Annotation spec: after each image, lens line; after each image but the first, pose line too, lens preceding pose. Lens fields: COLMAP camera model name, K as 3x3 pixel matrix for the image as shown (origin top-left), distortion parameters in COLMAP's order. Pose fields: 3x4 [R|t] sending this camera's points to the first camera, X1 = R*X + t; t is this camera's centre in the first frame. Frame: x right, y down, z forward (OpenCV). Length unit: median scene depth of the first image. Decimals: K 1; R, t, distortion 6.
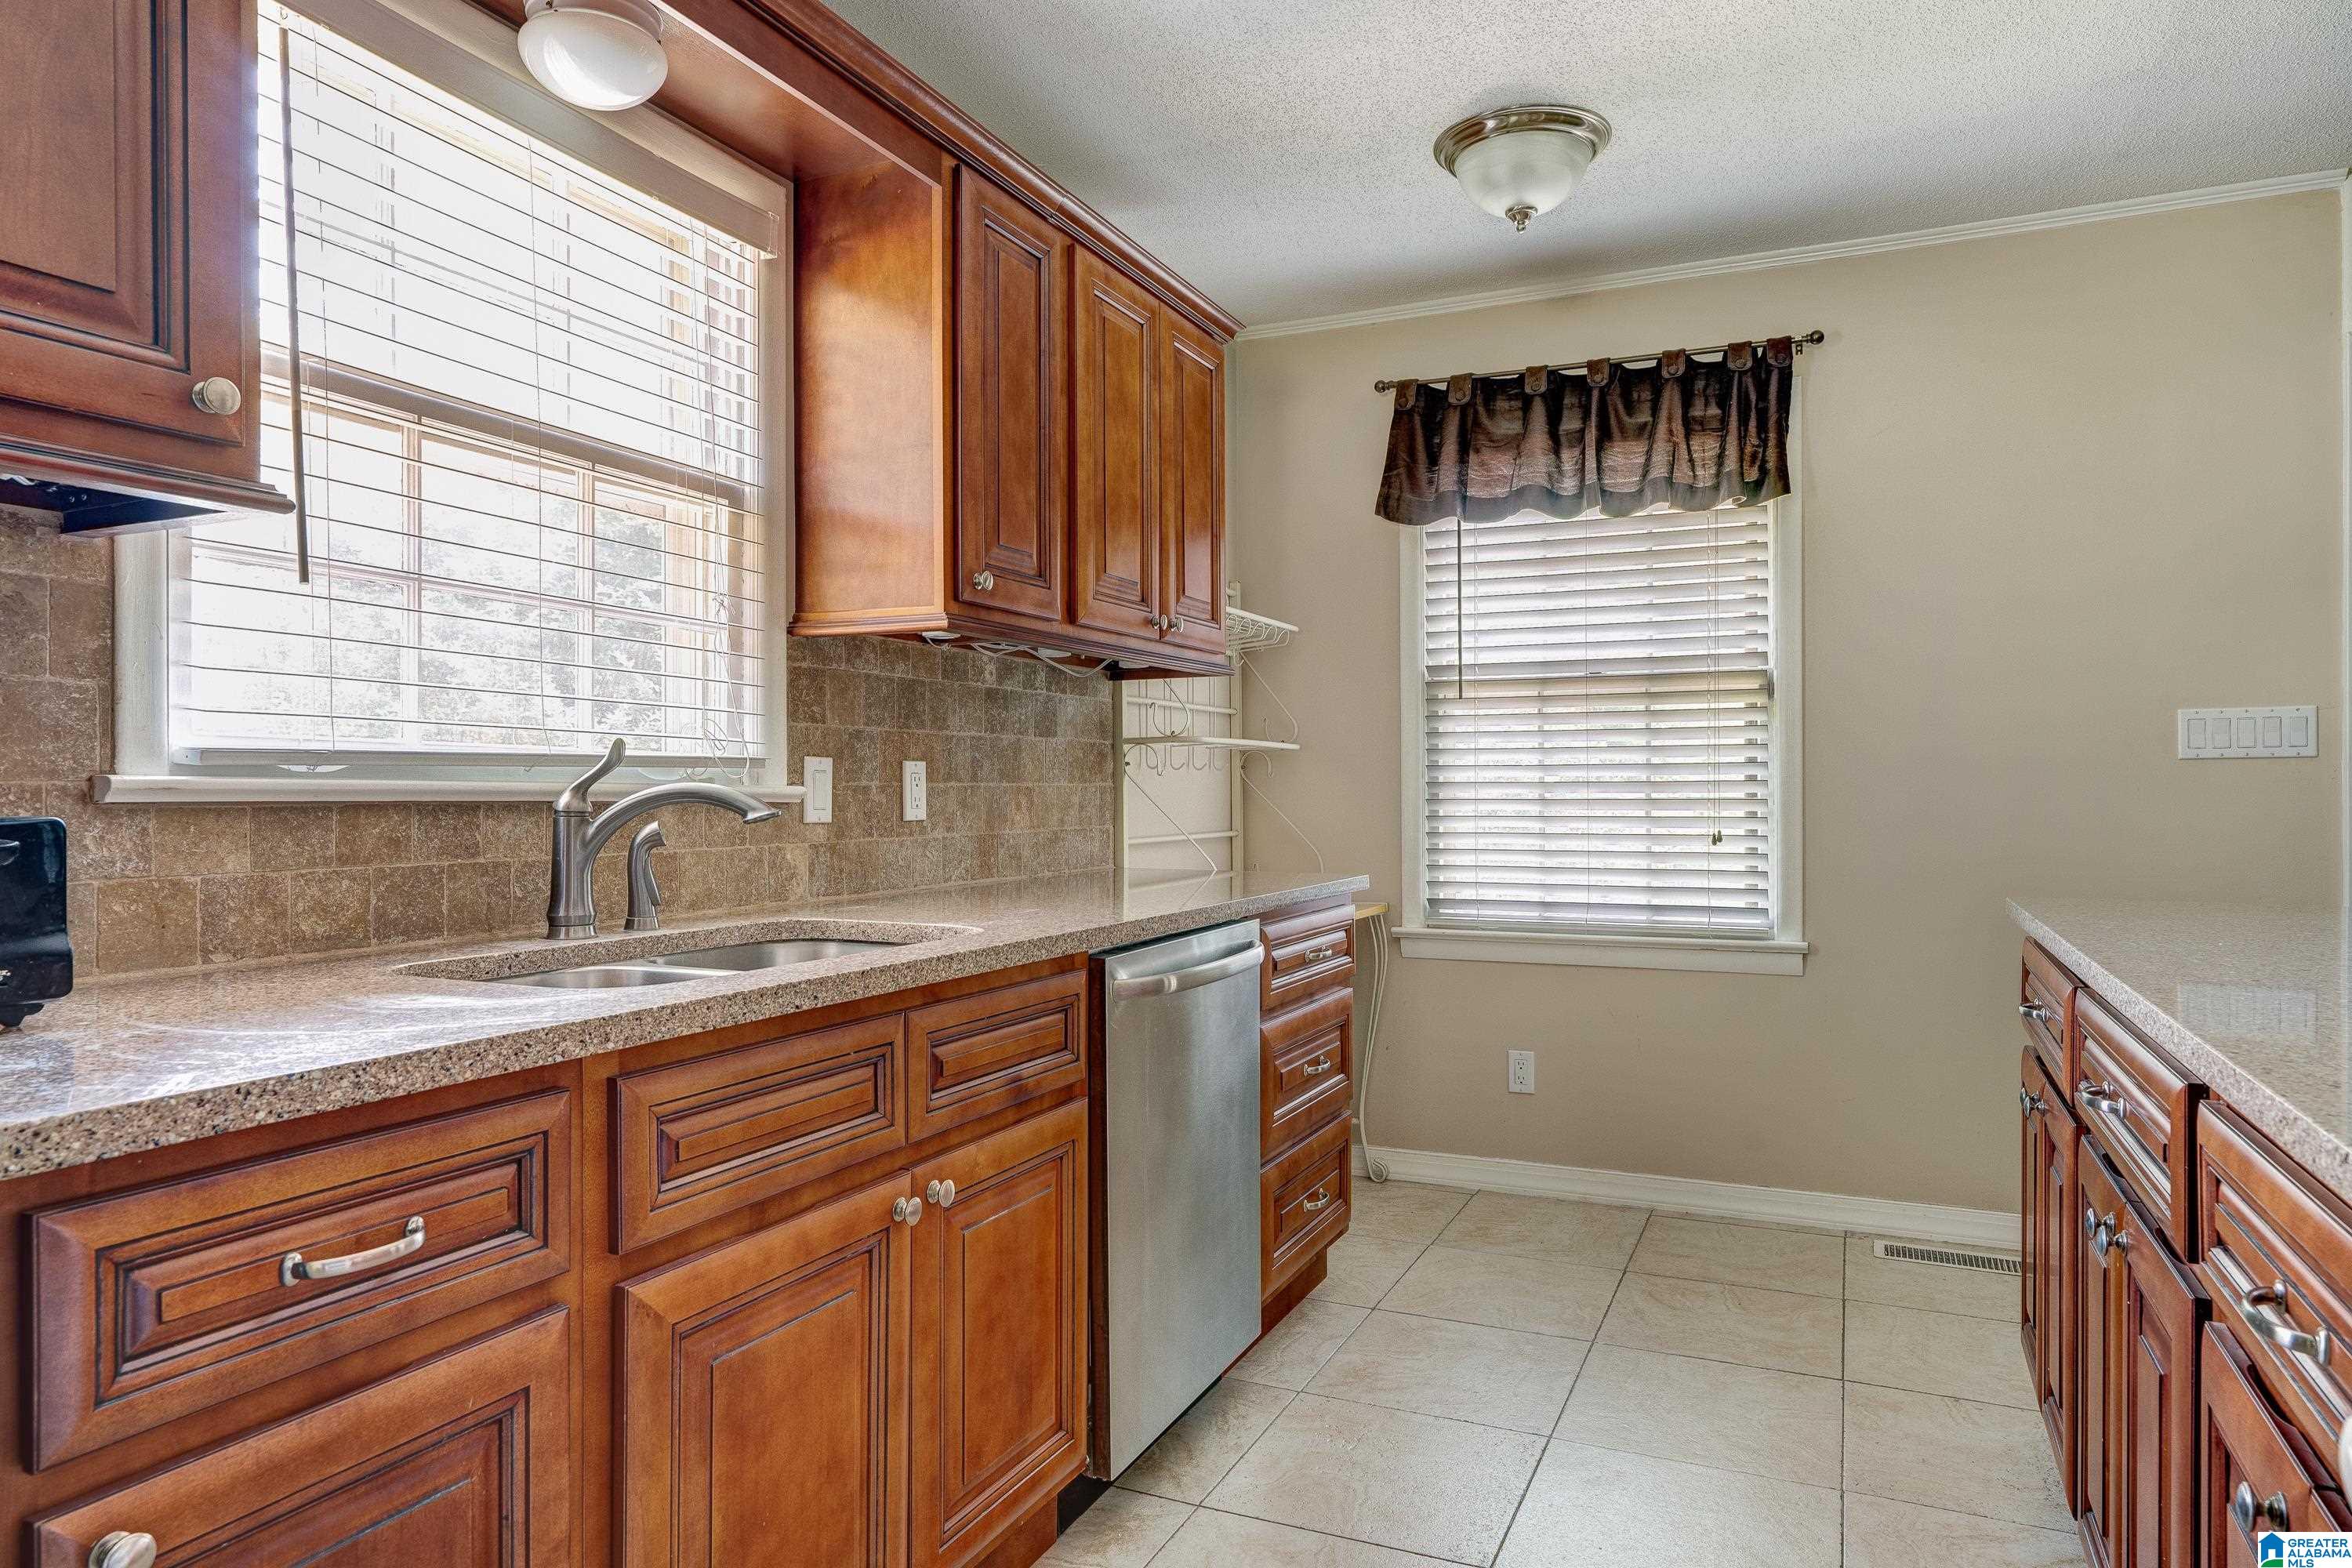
lens RADIAL K [[1451.6, 0, 1176.0], [0, 1451.6, 784.0], [0, 0, 1]] dist [0.002945, -0.000184]
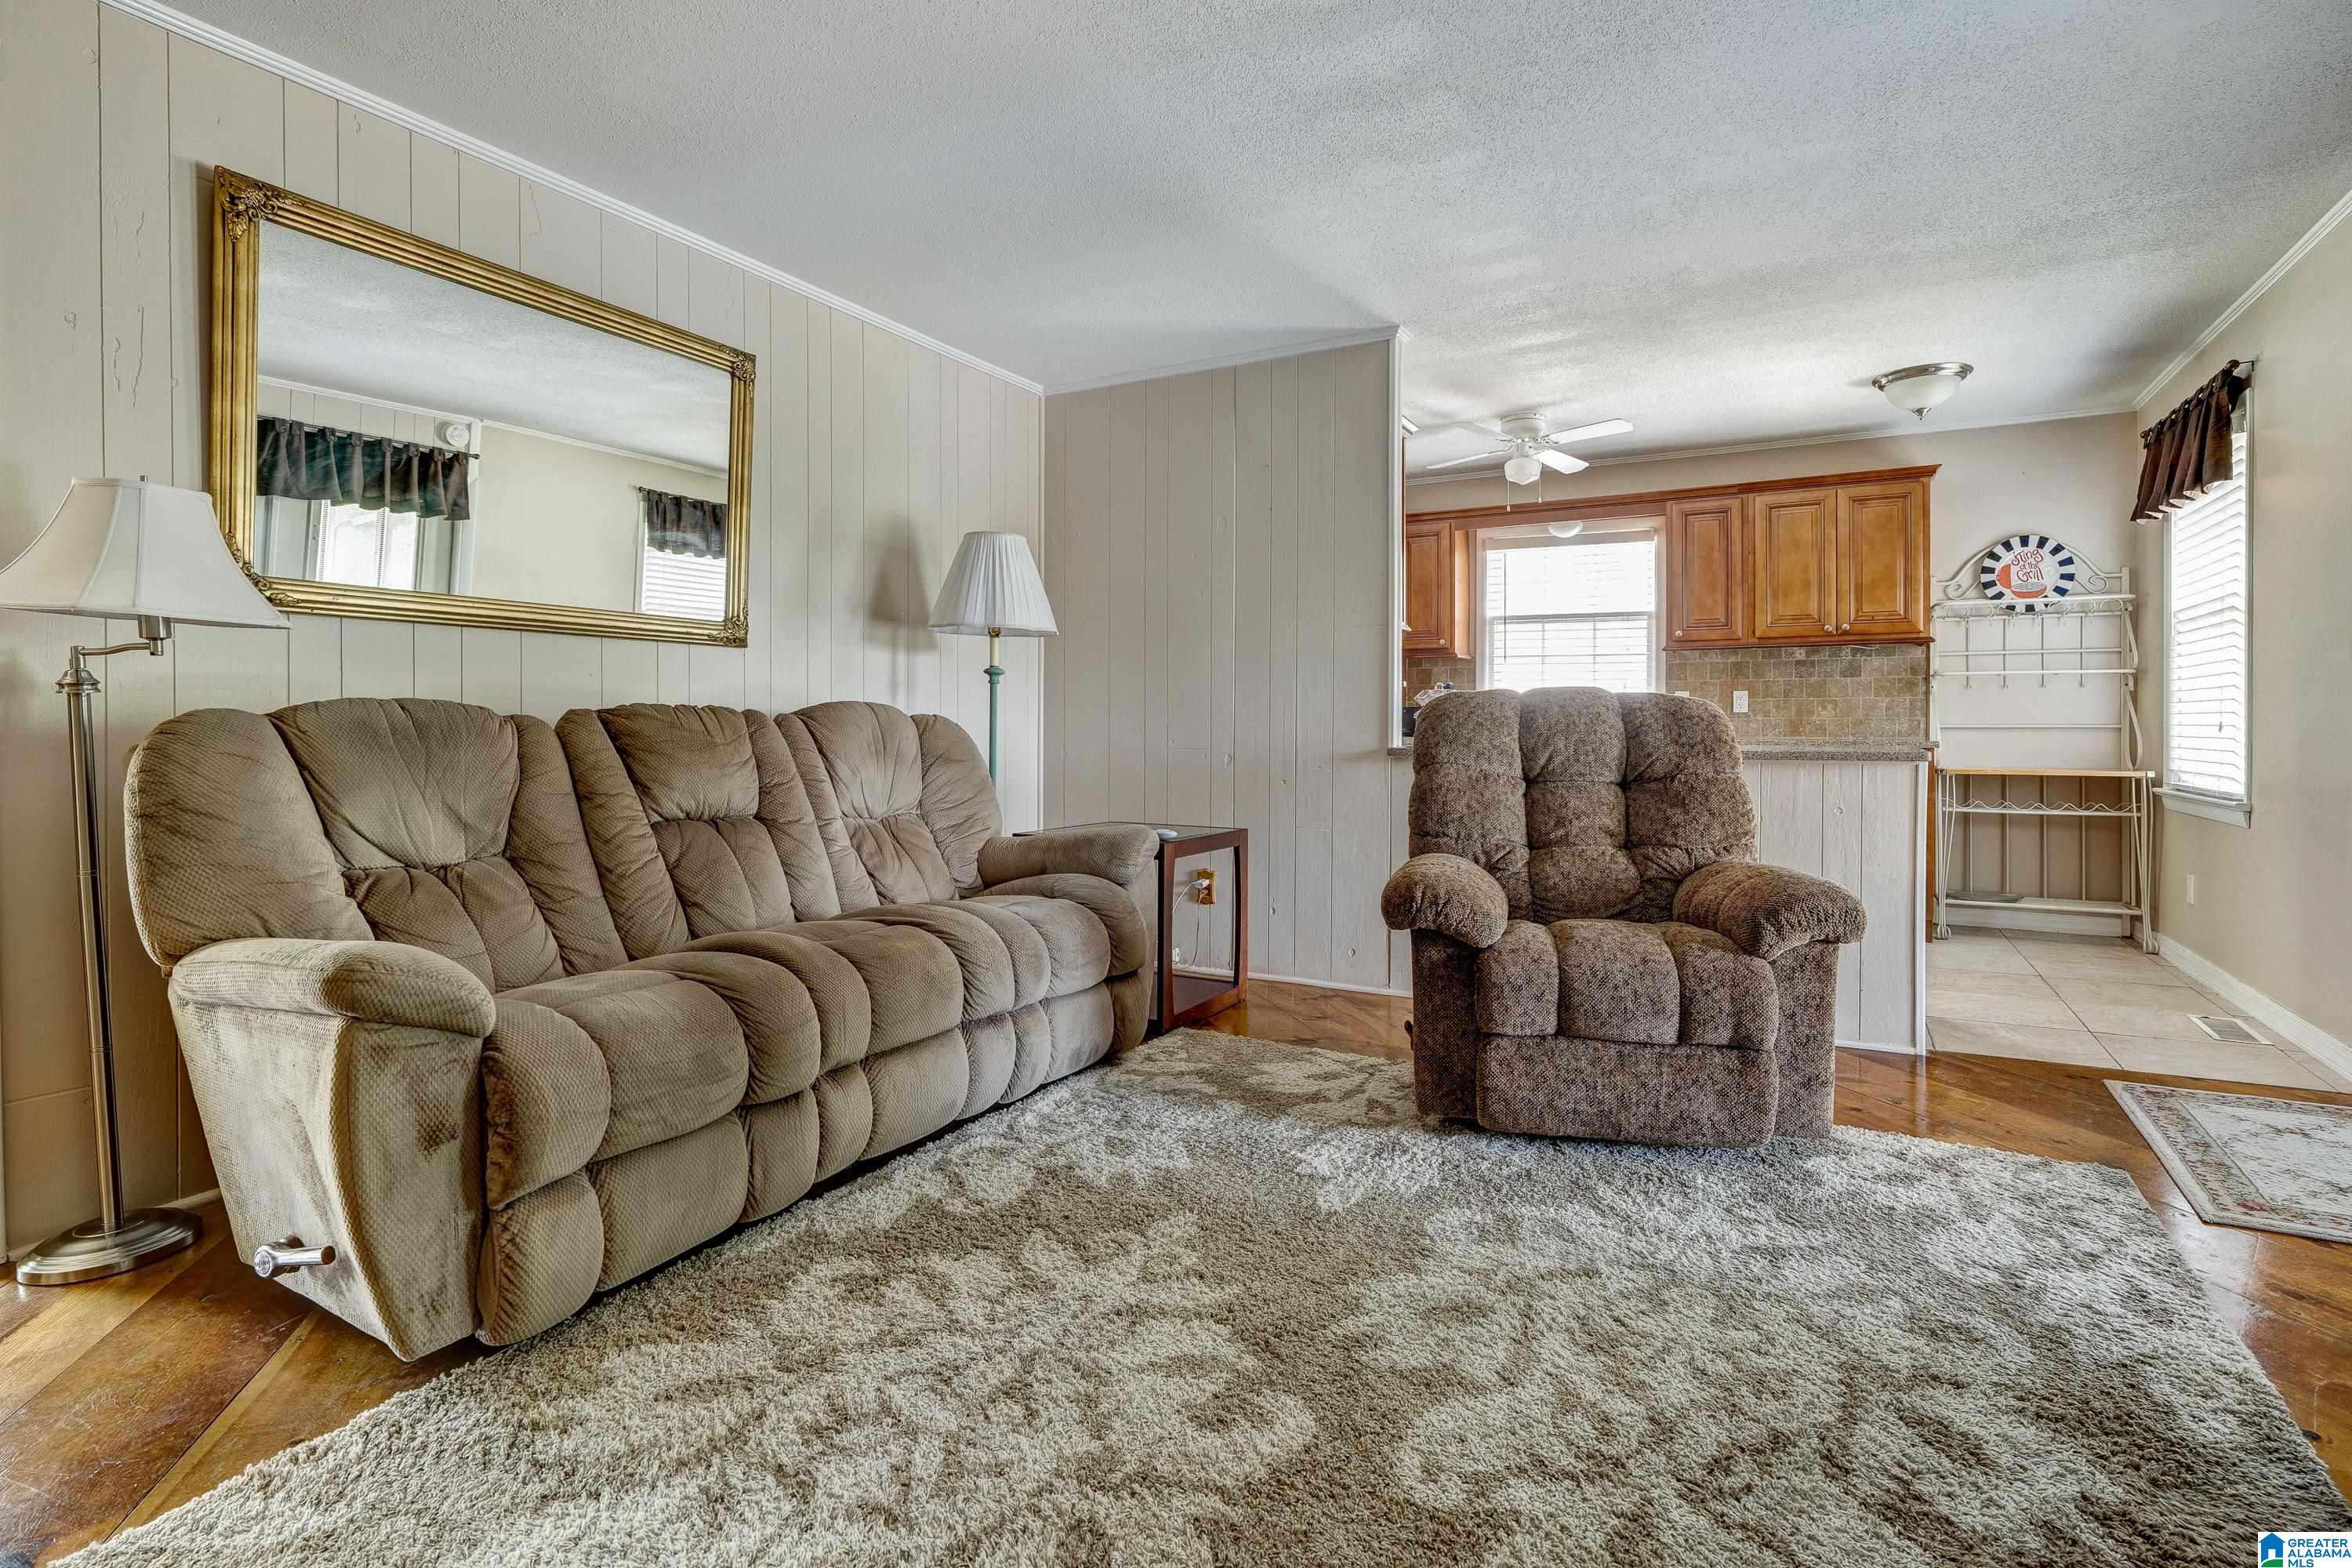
lens RADIAL K [[1144.1, 0, 1188.7], [0, 1144.1, 732.4], [0, 0, 1]] dist [-0.001692, 0.000577]
pose [[-0.069120, 0.010391, -0.997554, 1.635395], [0.002791, 0.999944, 0.010222, 0.029945], [0.997604, -0.002078, -0.069145, 0.084225]]
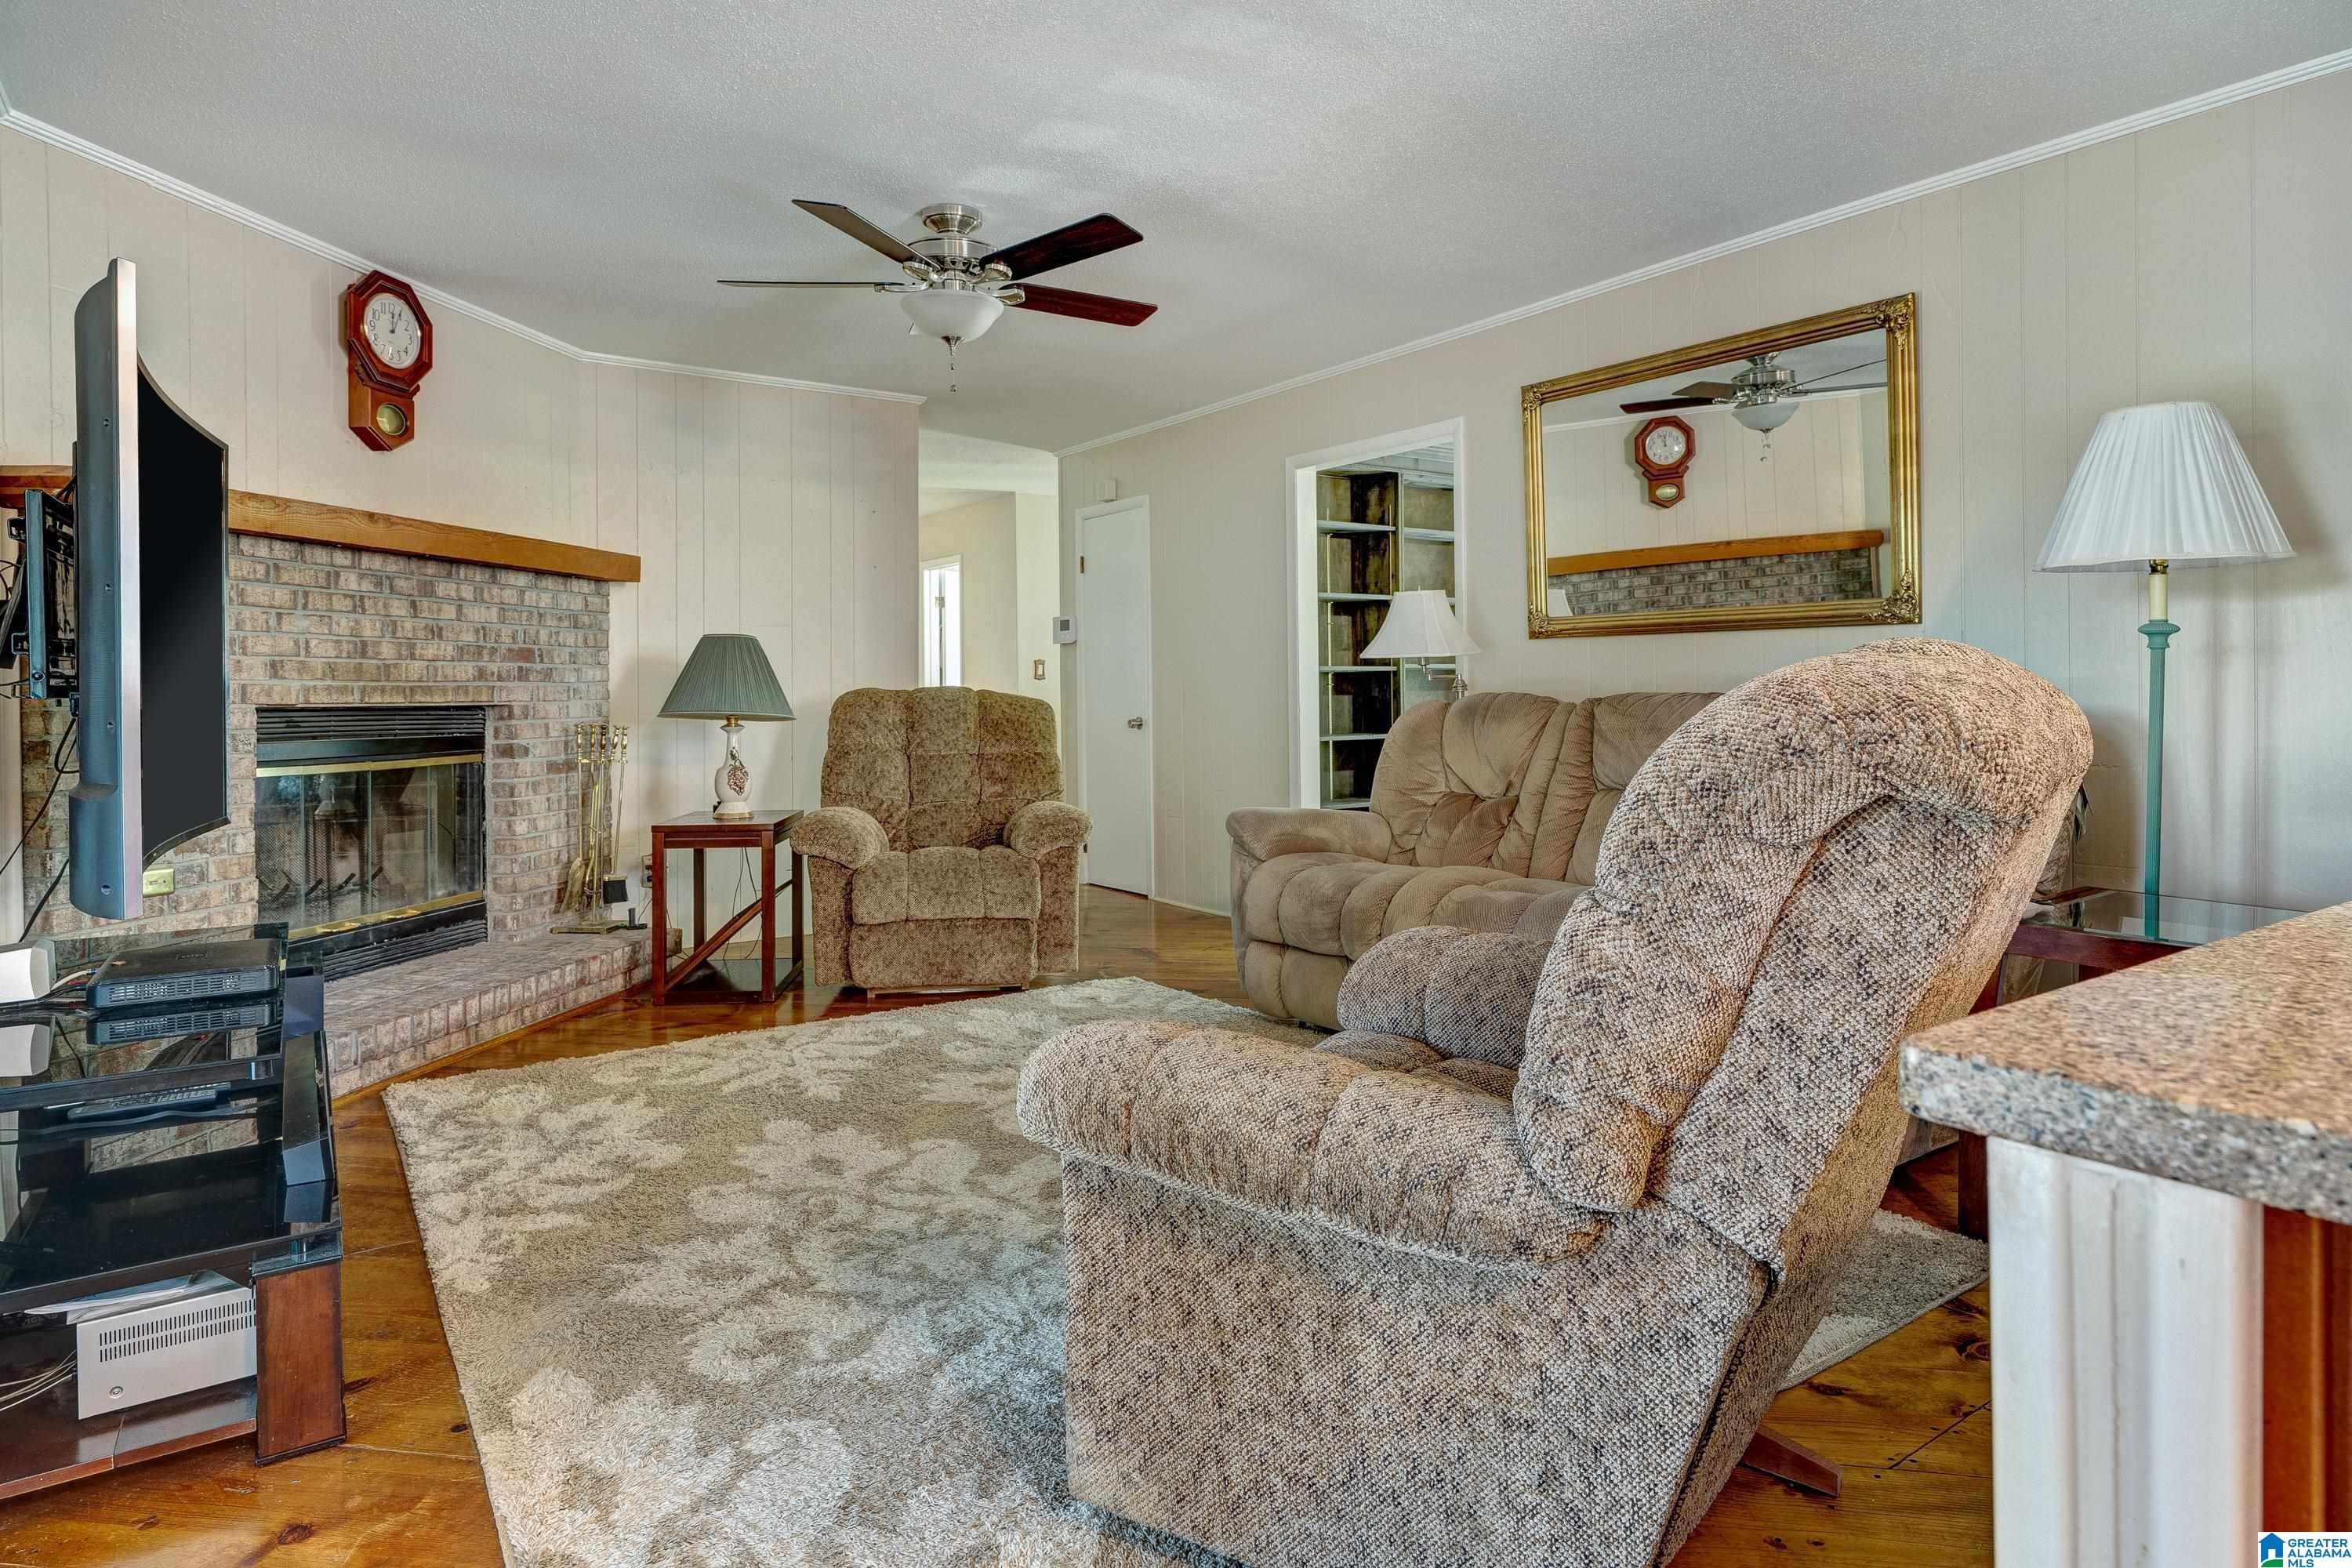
lens RADIAL K [[1305.9, 0, 1169.8], [0, 1305.9, 735.7], [0, 0, 1]] dist [-0.001245, -0.000002]
pose [[-0.861017, -0.007233, 0.508524, 0.612582], [0.008154, 0.999574, 0.028024, 0.018245], [-0.508510, 0.028275, -0.860592, 0.817065]]
